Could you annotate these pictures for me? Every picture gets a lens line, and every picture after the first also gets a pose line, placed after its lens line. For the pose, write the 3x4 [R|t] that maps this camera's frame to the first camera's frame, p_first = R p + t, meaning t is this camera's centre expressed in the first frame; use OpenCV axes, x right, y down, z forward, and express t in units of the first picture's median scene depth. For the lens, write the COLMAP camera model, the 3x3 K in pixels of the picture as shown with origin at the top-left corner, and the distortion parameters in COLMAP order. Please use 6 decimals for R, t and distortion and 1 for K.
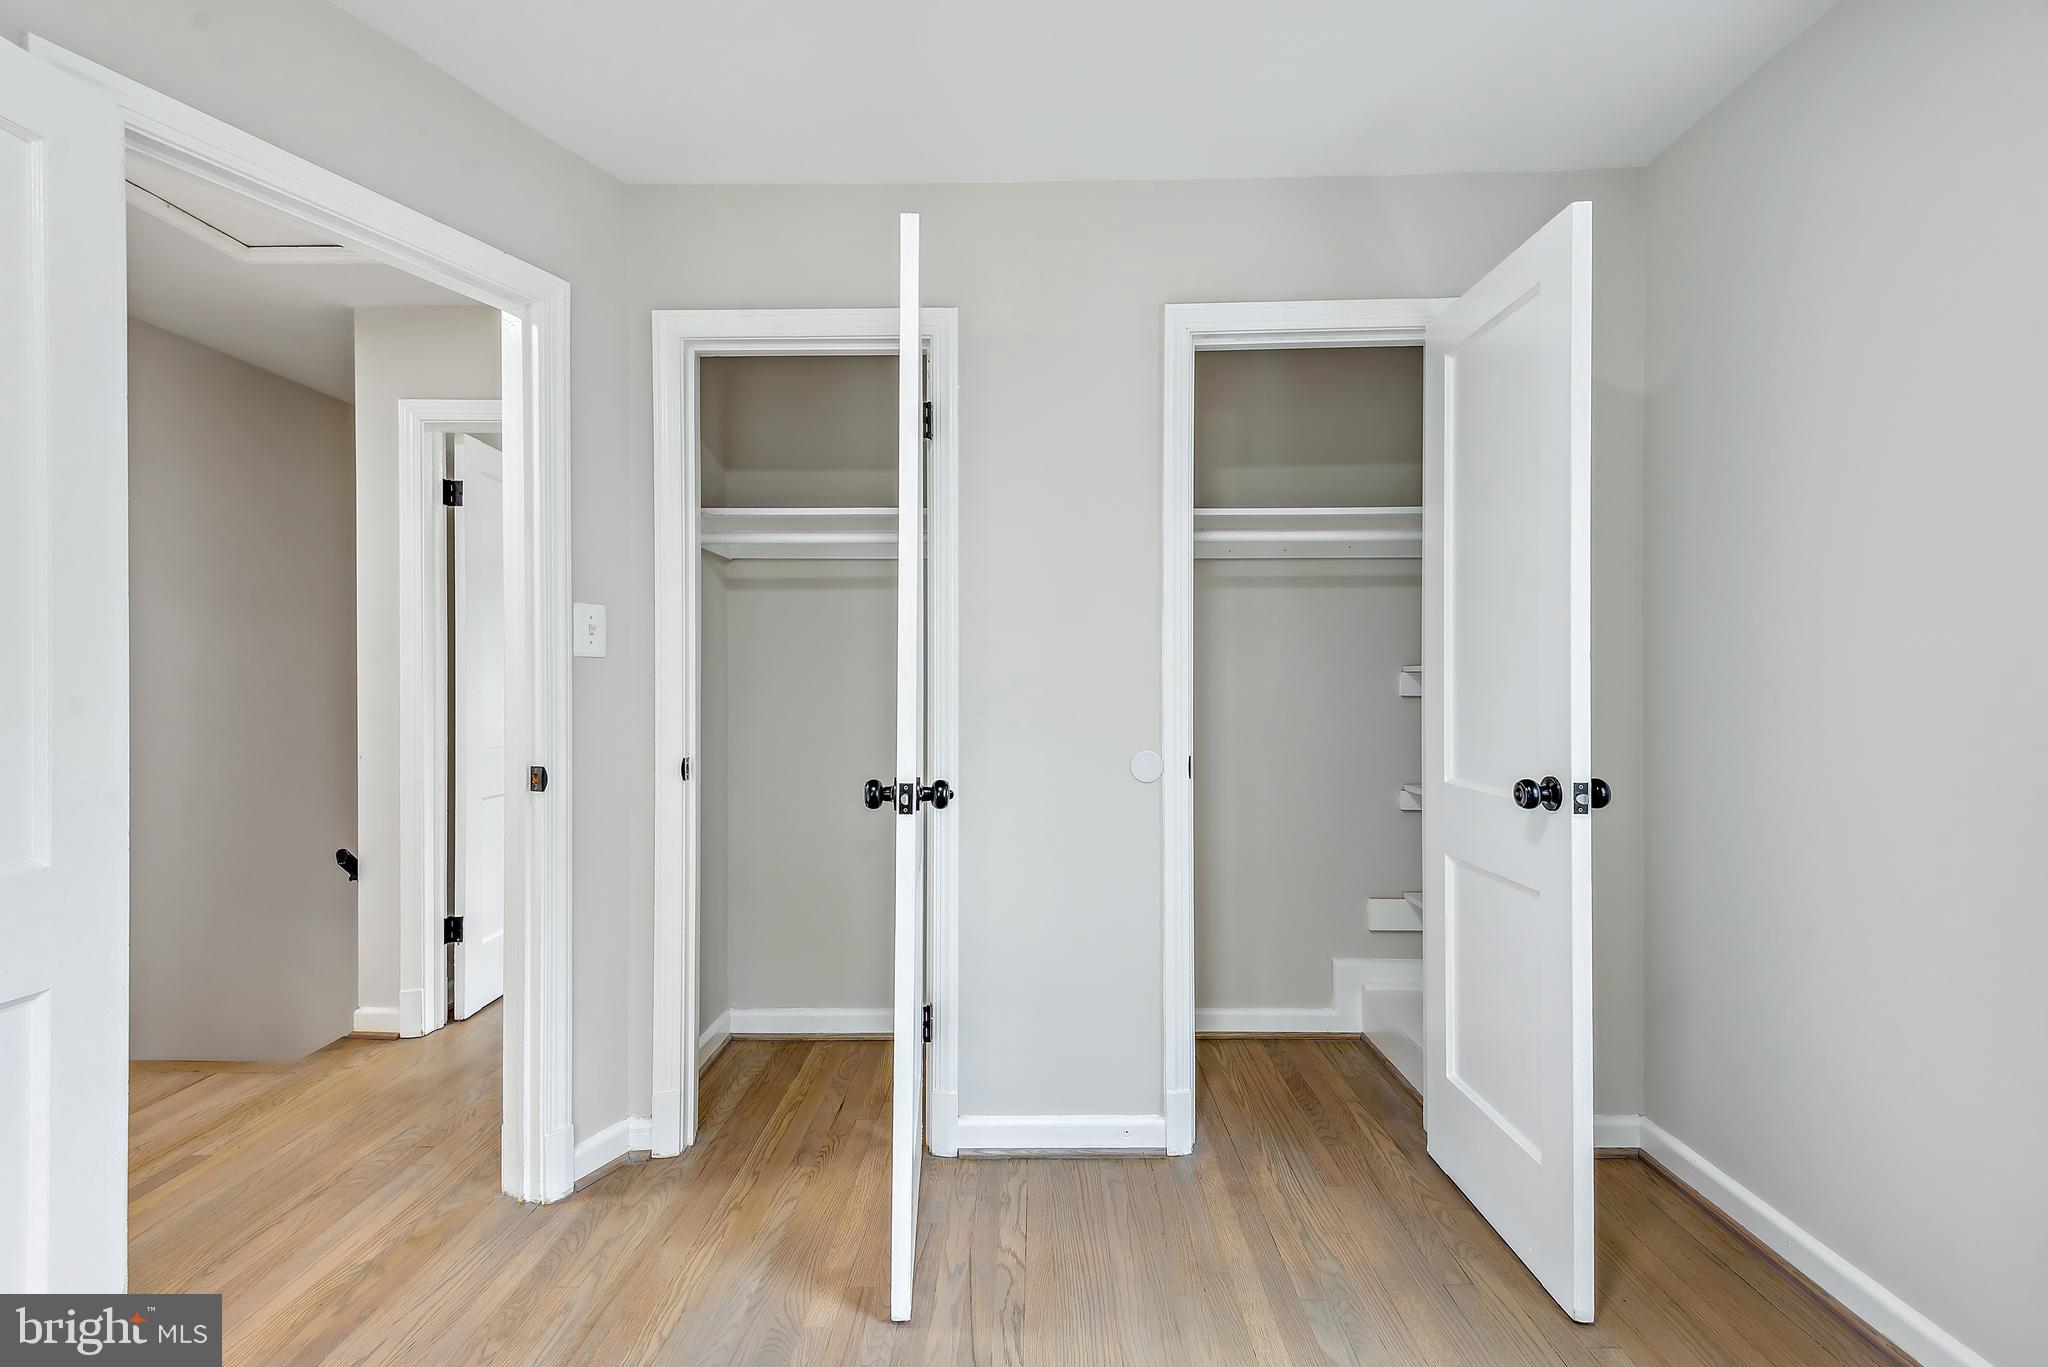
lens RADIAL K [[931.1, 0, 1021.7], [0, 931.1, 688.1], [0, 0, 1]] dist [0.043597, -0.025638]
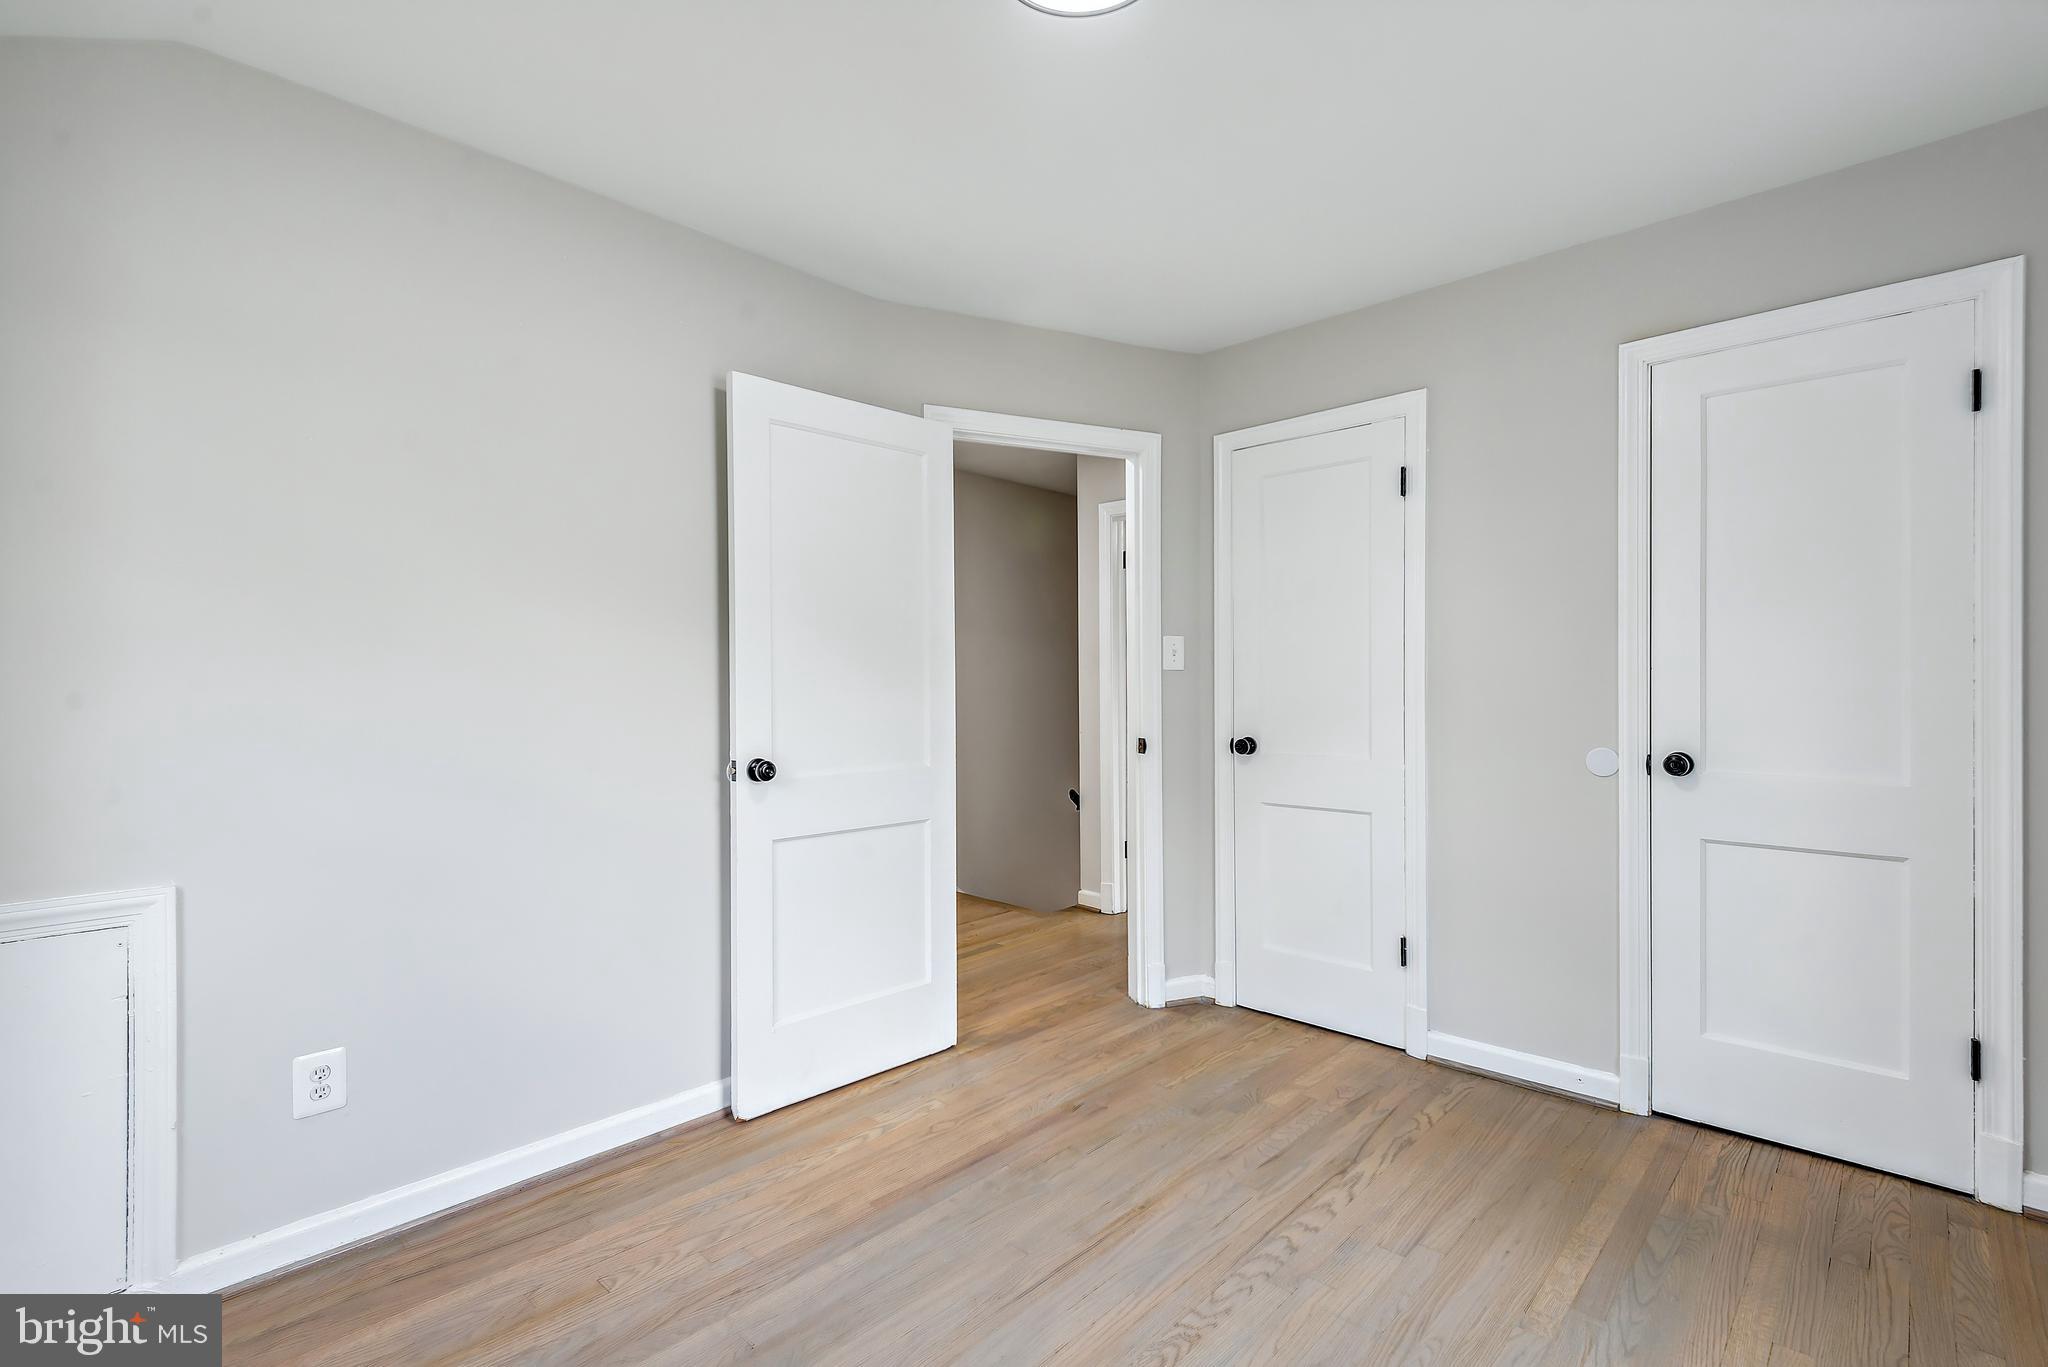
lens RADIAL K [[931.1, 0, 1021.7], [0, 931.1, 688.1], [0, 0, 1]] dist [0.043597, -0.025638]
pose [[0.739103, 0.001454, -0.673591, 0.398752], [0.002114, 0.999988, 0.004478, -0.010986], [0.673589, -0.004733, 0.739091, -0.317894]]
